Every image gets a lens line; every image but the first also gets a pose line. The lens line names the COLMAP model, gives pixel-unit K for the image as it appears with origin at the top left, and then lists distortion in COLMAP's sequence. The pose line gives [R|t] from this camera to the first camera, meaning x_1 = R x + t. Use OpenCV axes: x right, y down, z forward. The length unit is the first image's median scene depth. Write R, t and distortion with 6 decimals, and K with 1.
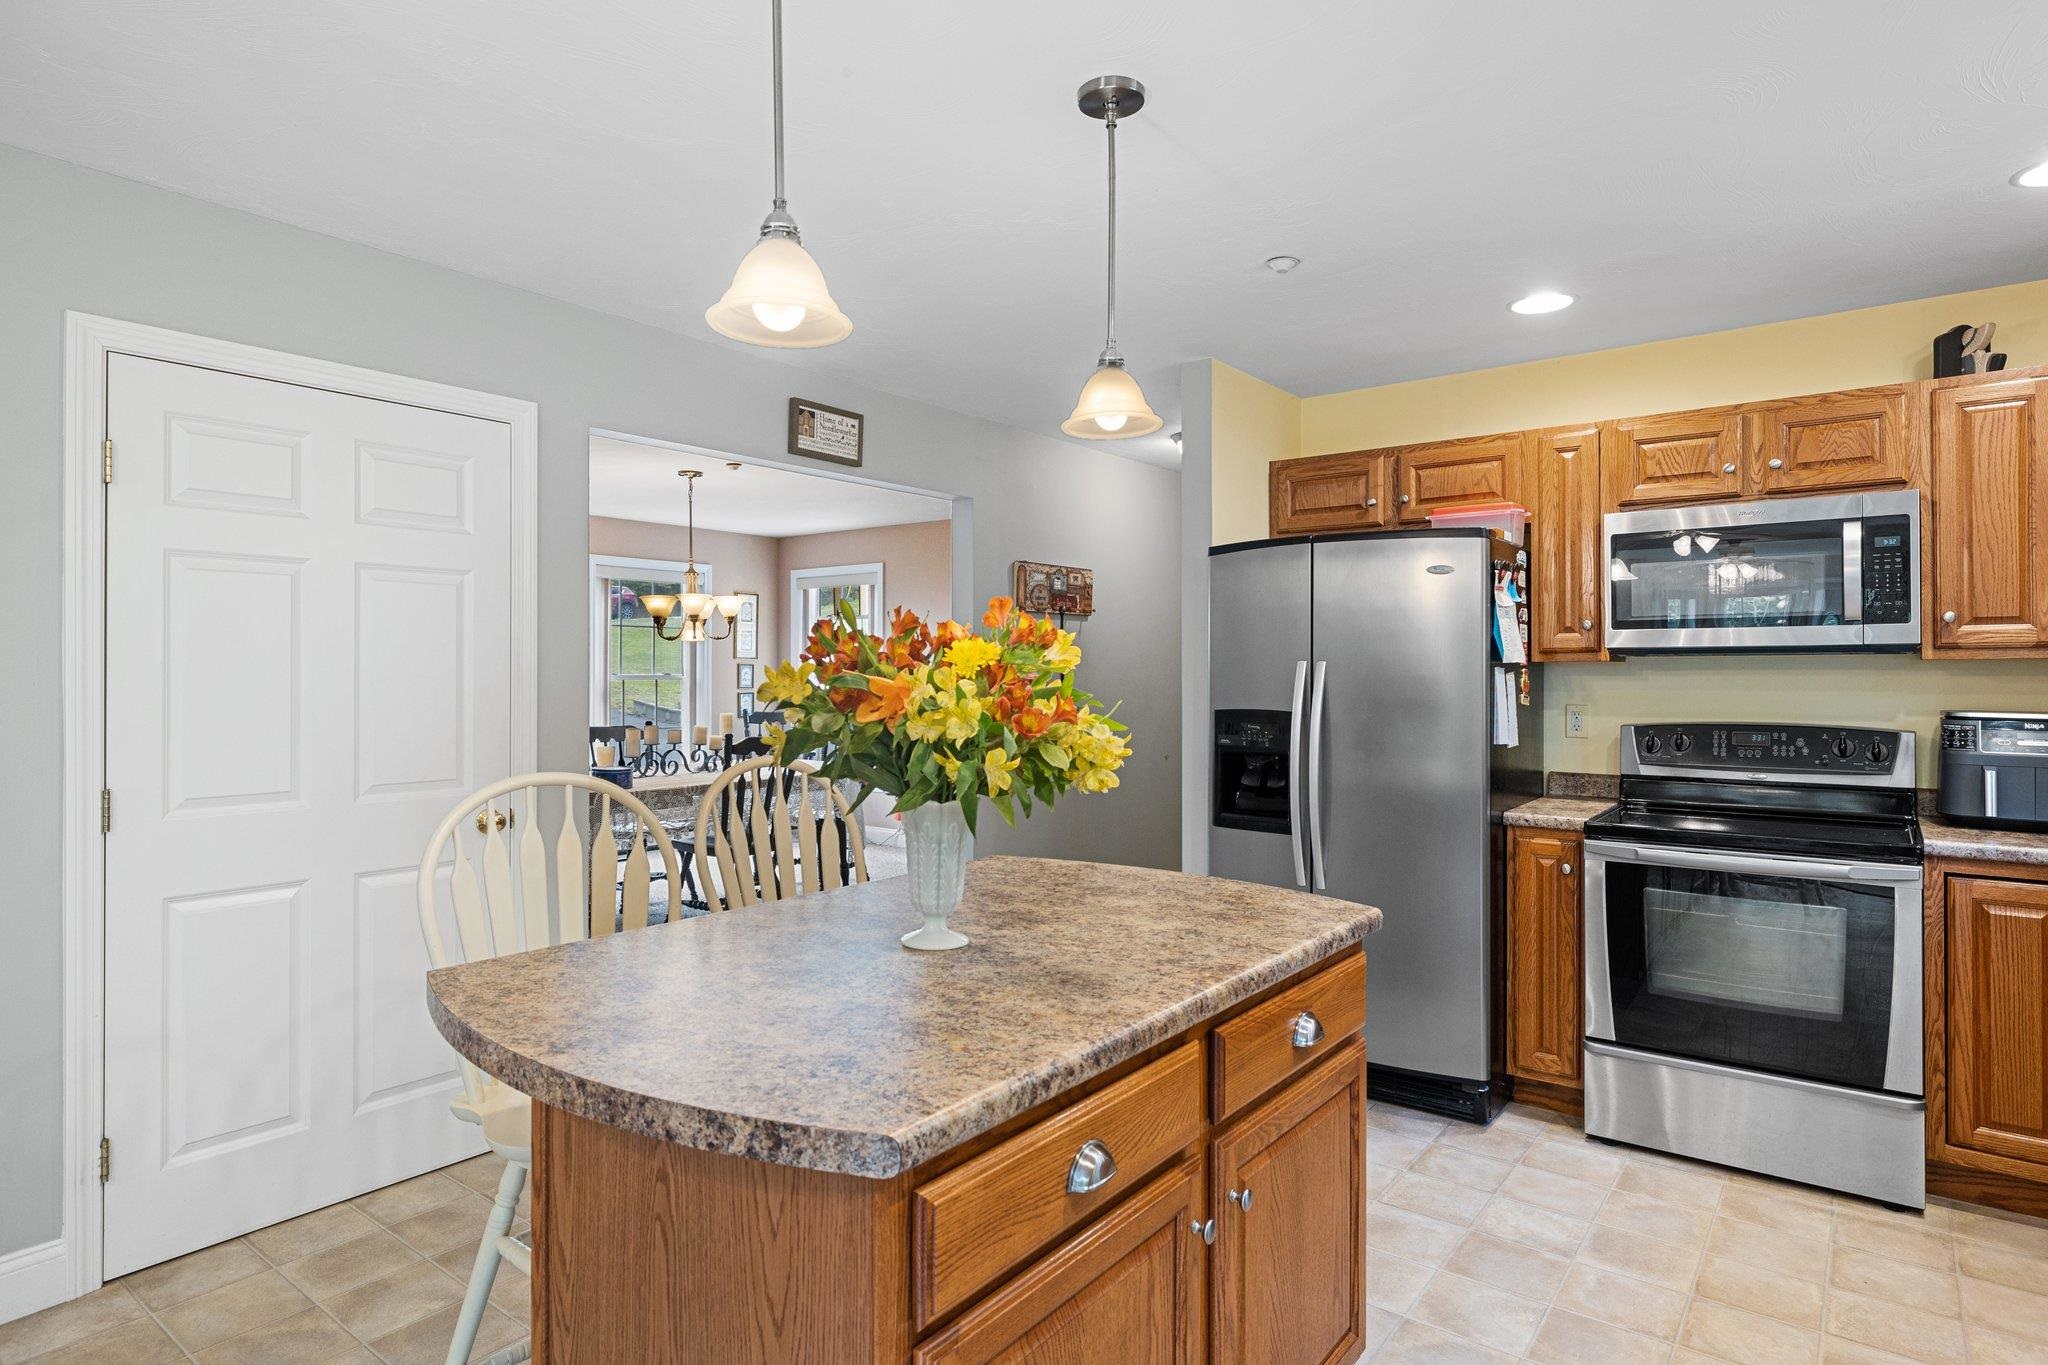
lens RADIAL K [[1121.9, 0, 1014.3], [0, 1121.9, 667.9], [0, 0, 1]] dist [-0.002159, 0.001546]
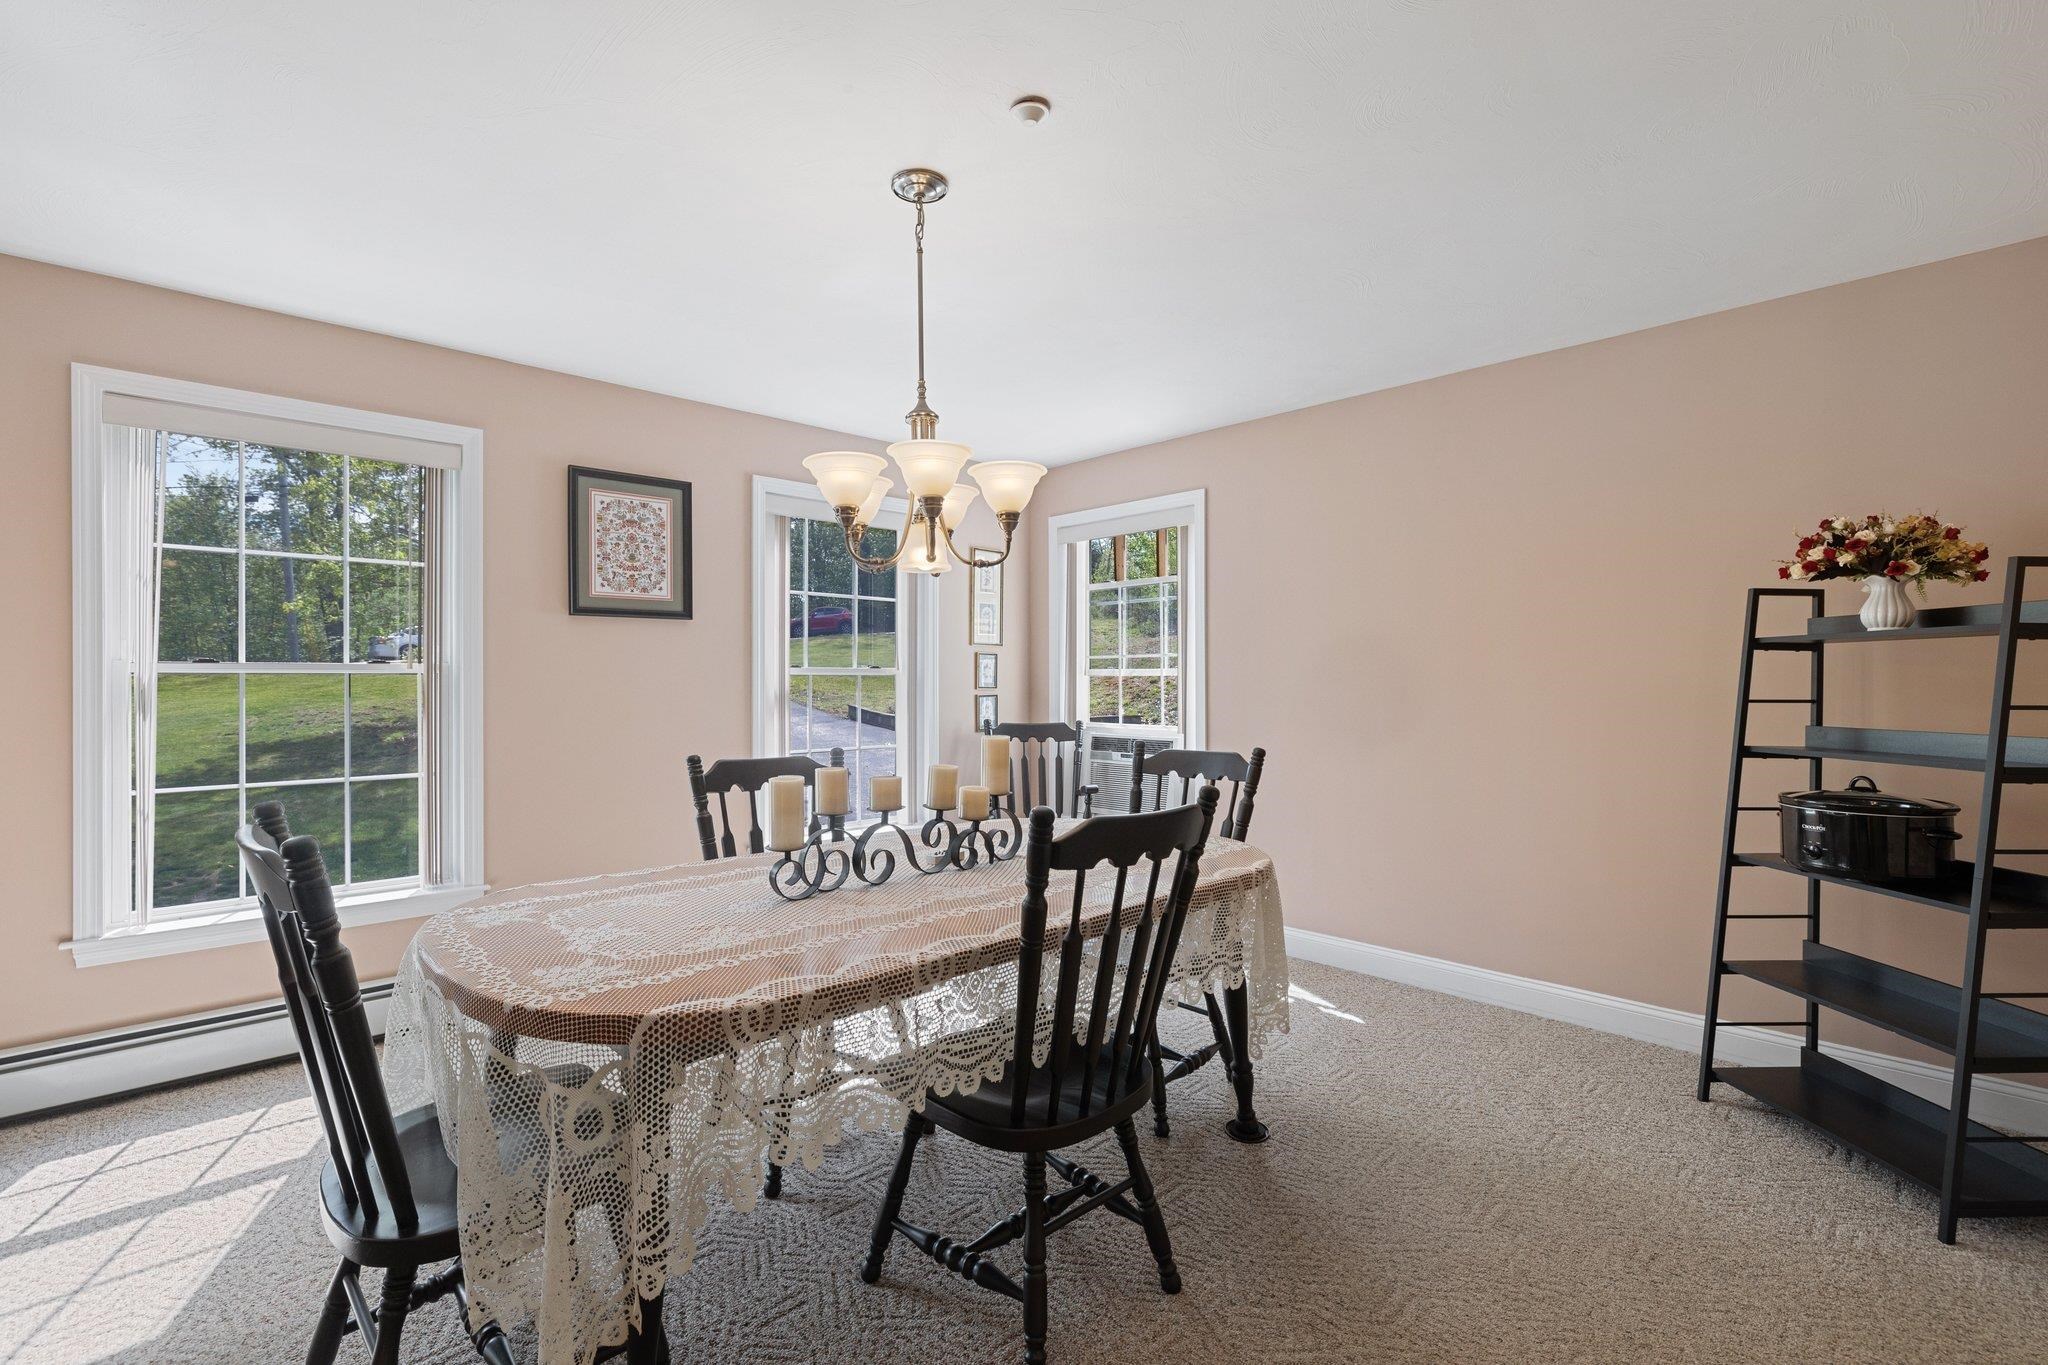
lens RADIAL K [[922.3, 0, 1022.9], [0, 922.3, 678.0], [0, 0, 1]] dist [-0.005026, 0.001067]
pose [[0.989527, -0.002706, -0.144319, -0.377418], [0.002525, 0.999996, -0.001438, 0.034154], [0.144323, 0.001058, 0.989530, 1.243539]]
